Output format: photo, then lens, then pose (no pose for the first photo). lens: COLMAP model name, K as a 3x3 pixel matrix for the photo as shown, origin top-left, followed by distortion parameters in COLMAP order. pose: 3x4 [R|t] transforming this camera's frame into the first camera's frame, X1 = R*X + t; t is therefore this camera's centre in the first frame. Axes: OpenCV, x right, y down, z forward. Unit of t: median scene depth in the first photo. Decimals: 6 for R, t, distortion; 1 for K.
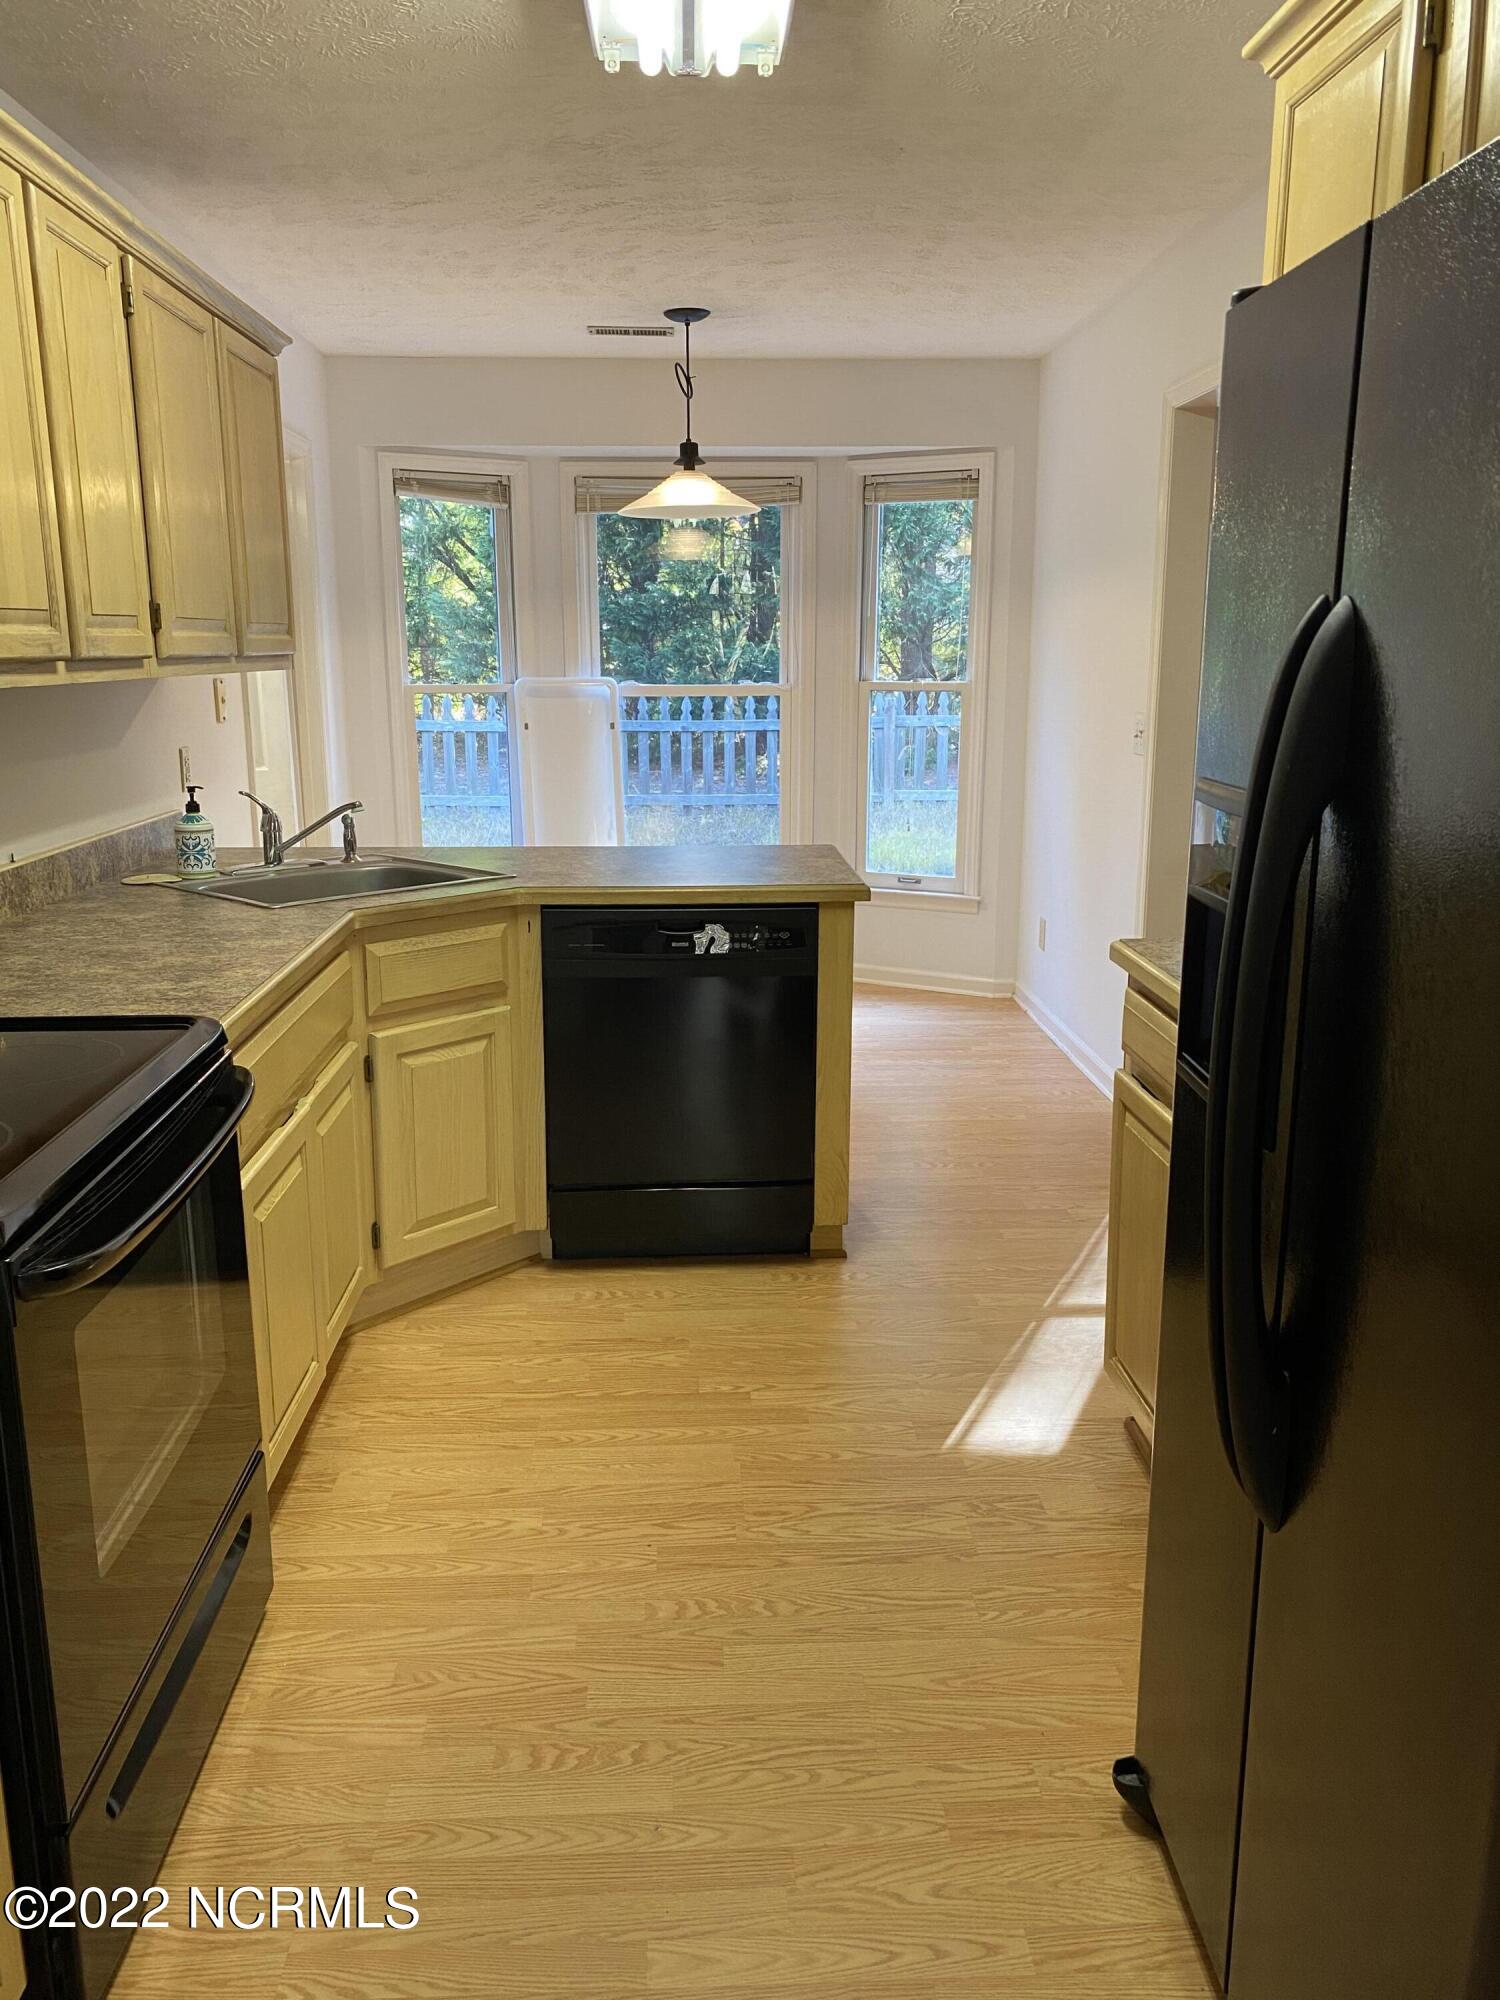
lens RADIAL K [[1537.2, 0, 761.2], [0, 1537.2, 1008.0], [0, 0, 1]] dist [0.020386, -0.023609]
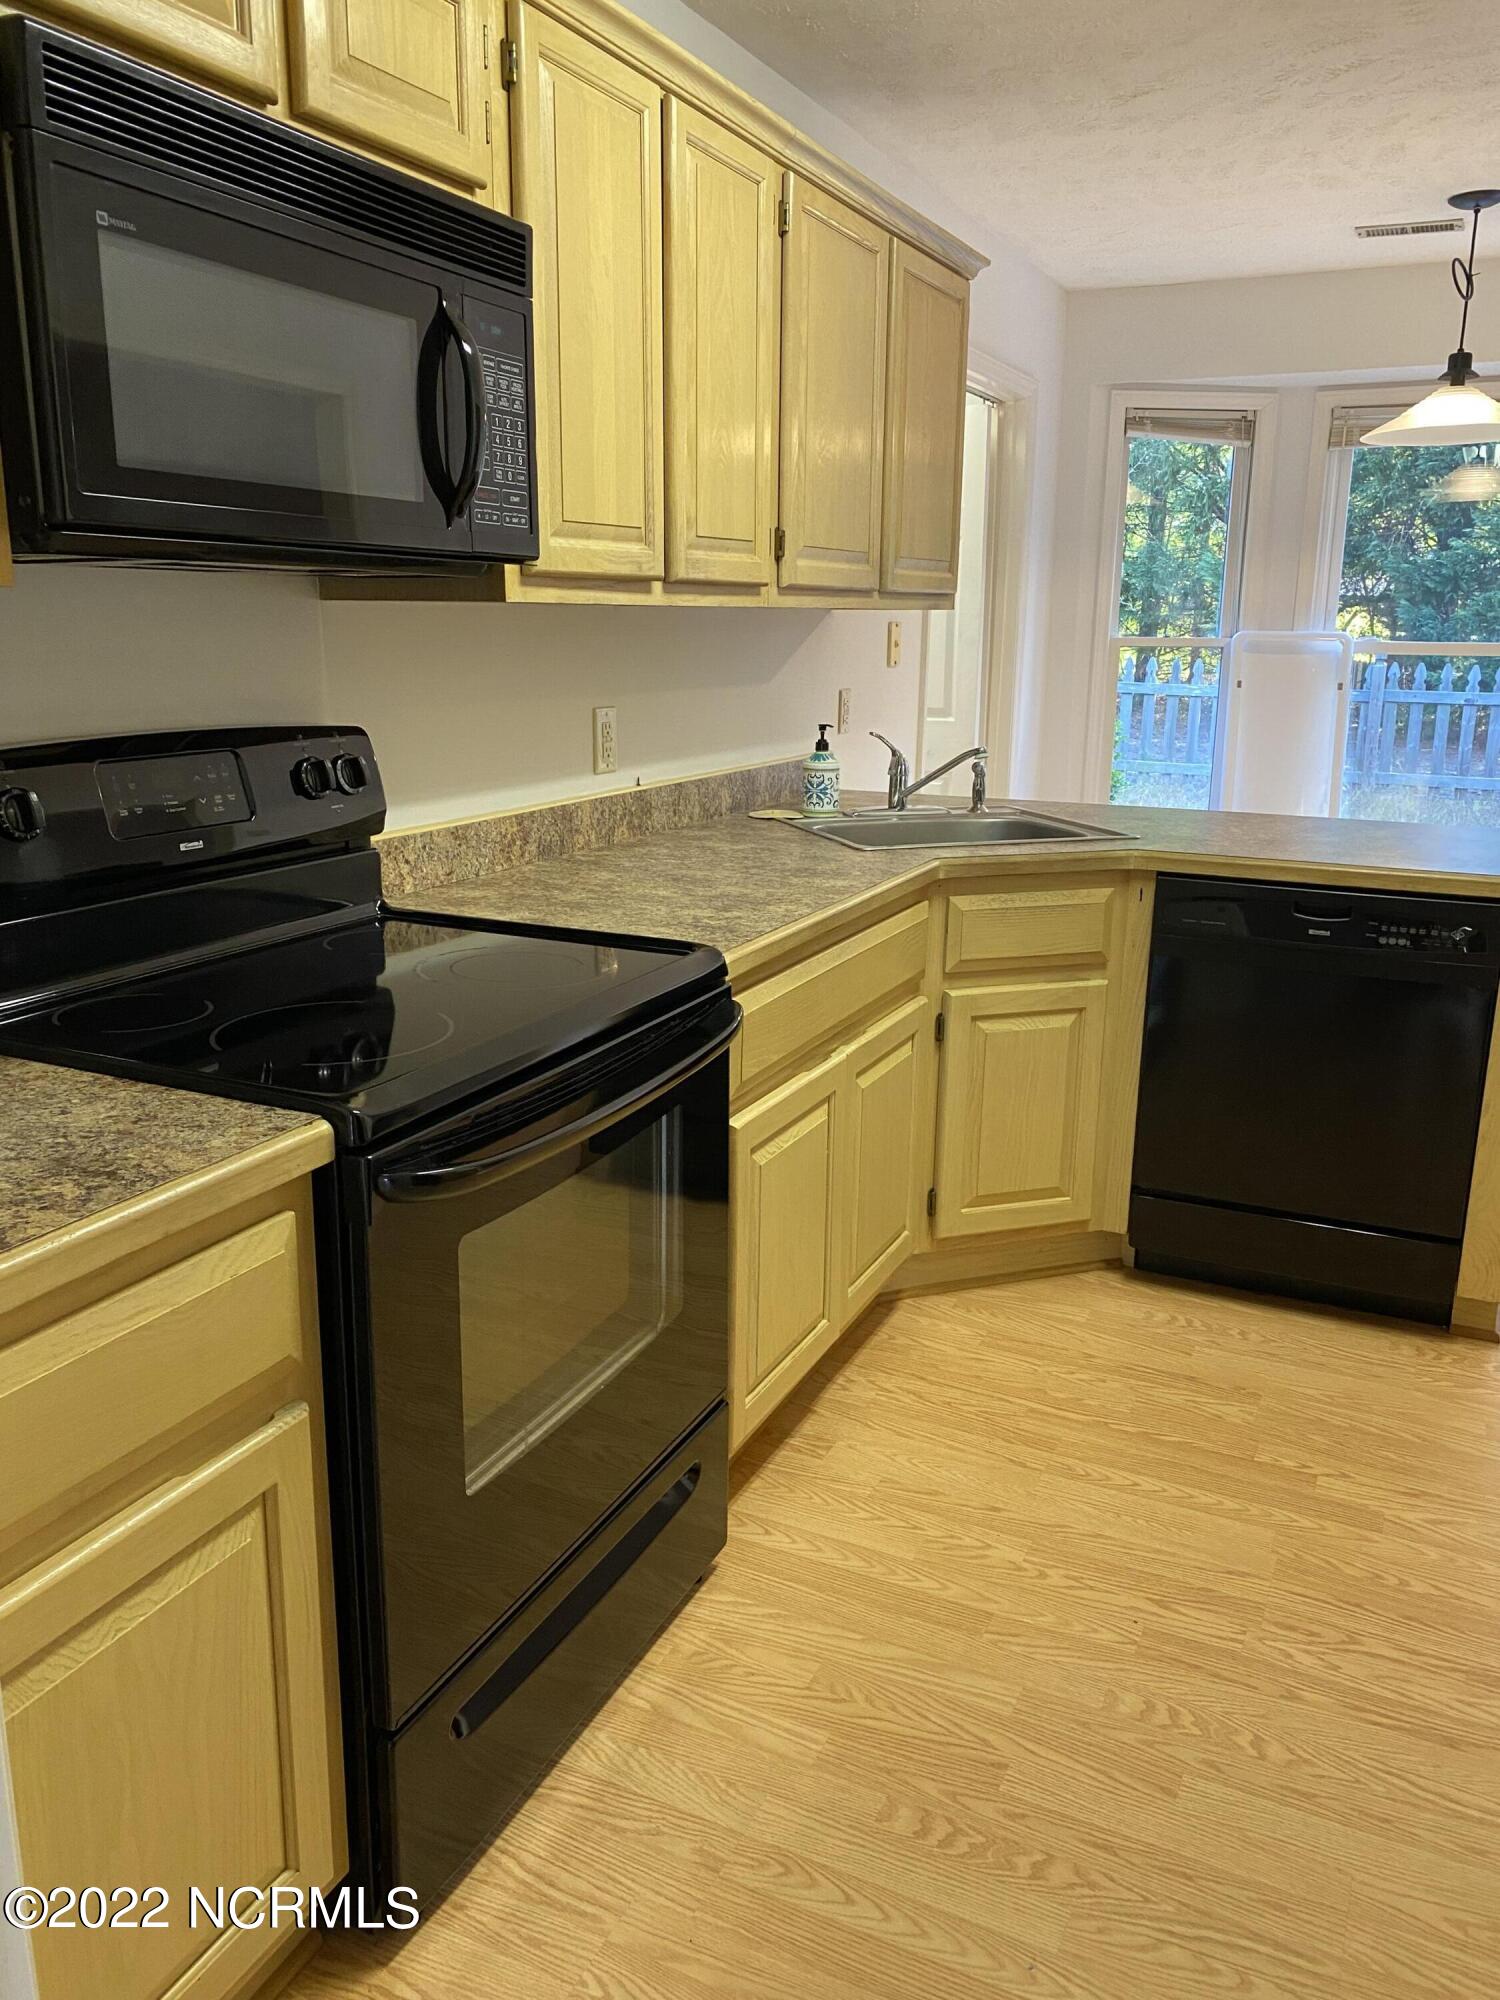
lens RADIAL K [[1537.2, 0, 738.7], [0, 1537.2, 998.5], [0, 0, 1]] dist [0.020386, -0.023609]
pose [[0.874885, 0.124854, -0.467961, 0.077926], [-0.119506, 0.991977, 0.041239, -0.002392], [0.469355, 0.019845, 0.882787, 0.116123]]
